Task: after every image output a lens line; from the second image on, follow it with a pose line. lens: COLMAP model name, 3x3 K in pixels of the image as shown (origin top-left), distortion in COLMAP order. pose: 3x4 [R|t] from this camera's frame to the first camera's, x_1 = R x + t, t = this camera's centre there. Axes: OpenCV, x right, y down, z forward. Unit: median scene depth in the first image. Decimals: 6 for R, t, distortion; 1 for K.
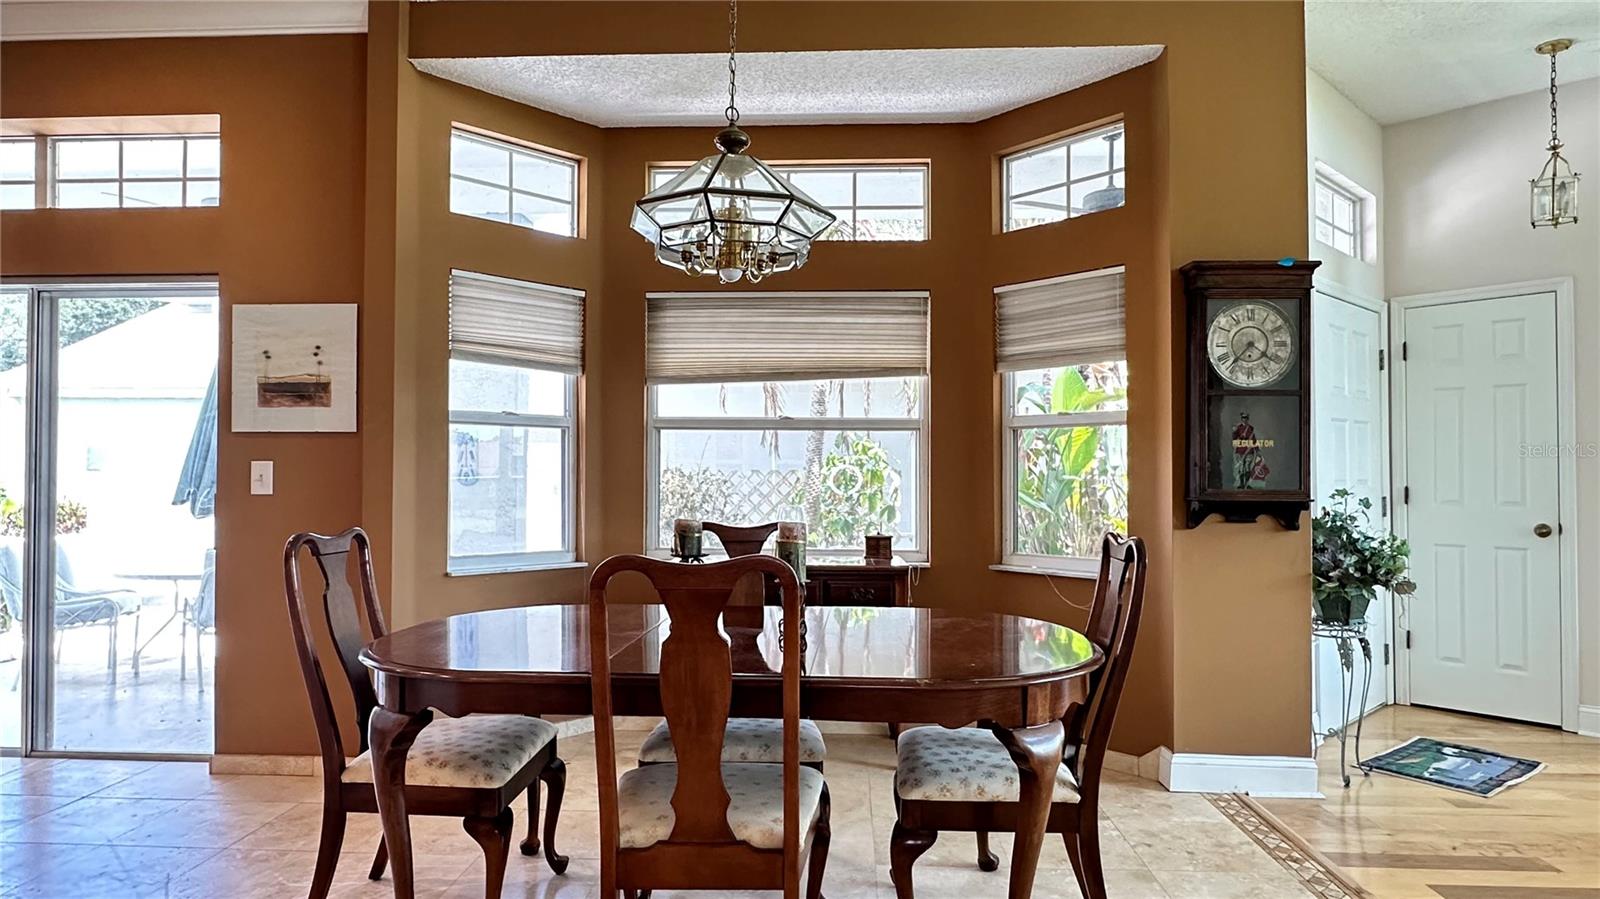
lens RADIAL K [[950.2, 0, 793.8], [0, 950.2, 456.1], [0, 0, 1]] dist [0.003944, 0.002580]
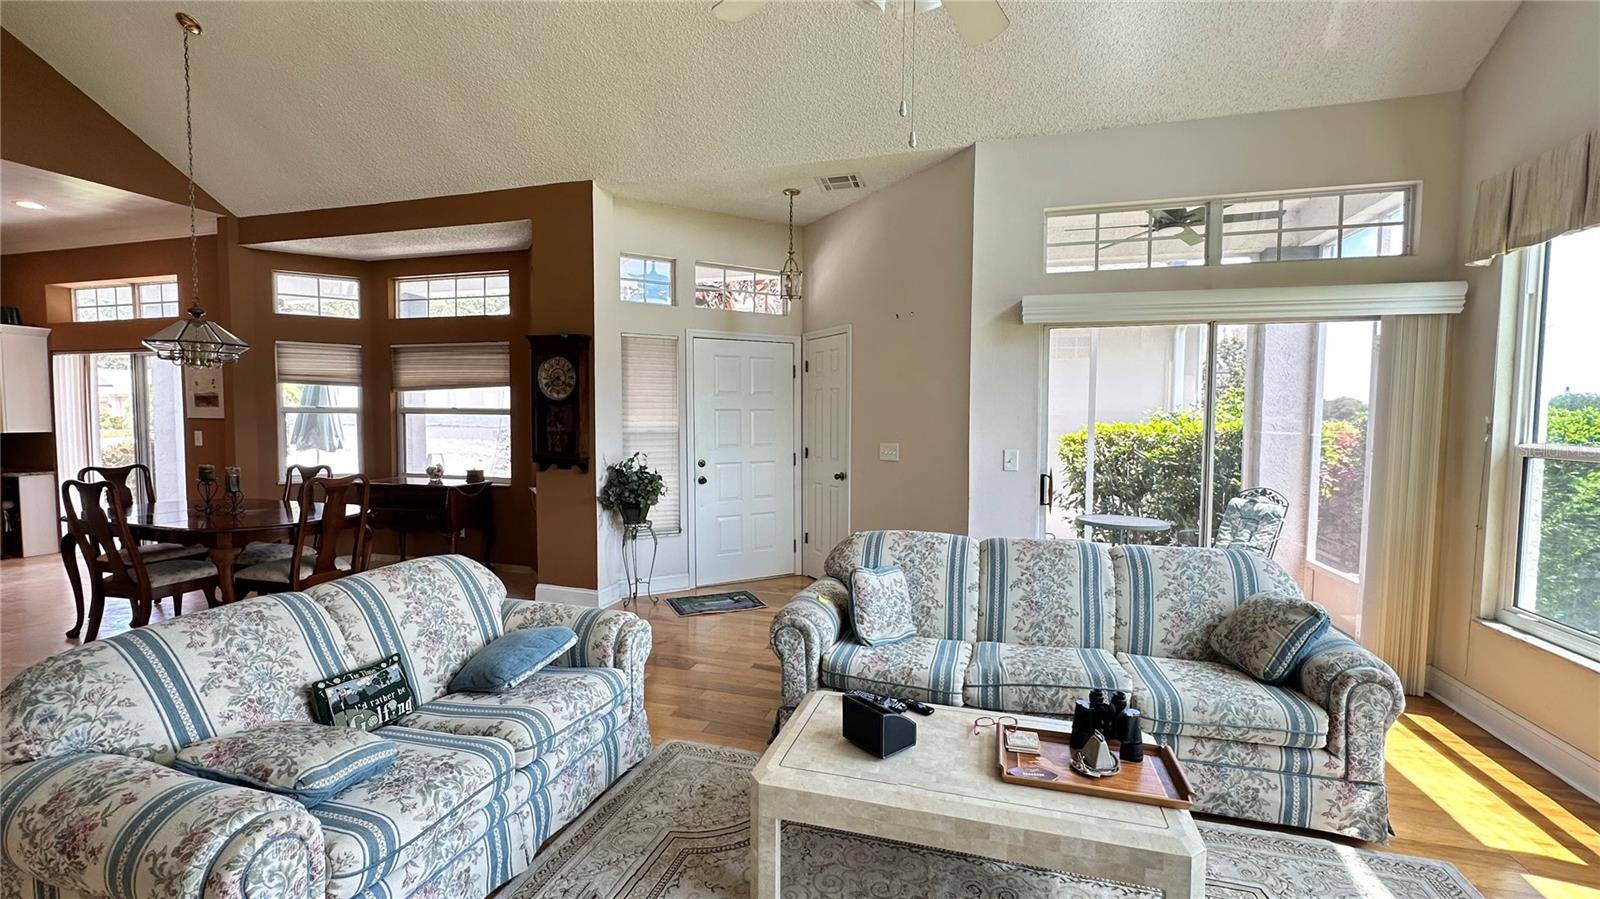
lens RADIAL K [[666.8, 0, 784.4], [0, 666.8, 452.3], [0, 0, 1]] dist [-0.002999, -0.000082]
pose [[0.971103, 0.019201, -0.237888, 1.101322], [-0.001684, 0.997285, 0.073624, -0.058783], [0.238656, -0.071096, 0.968498, -0.186763]]
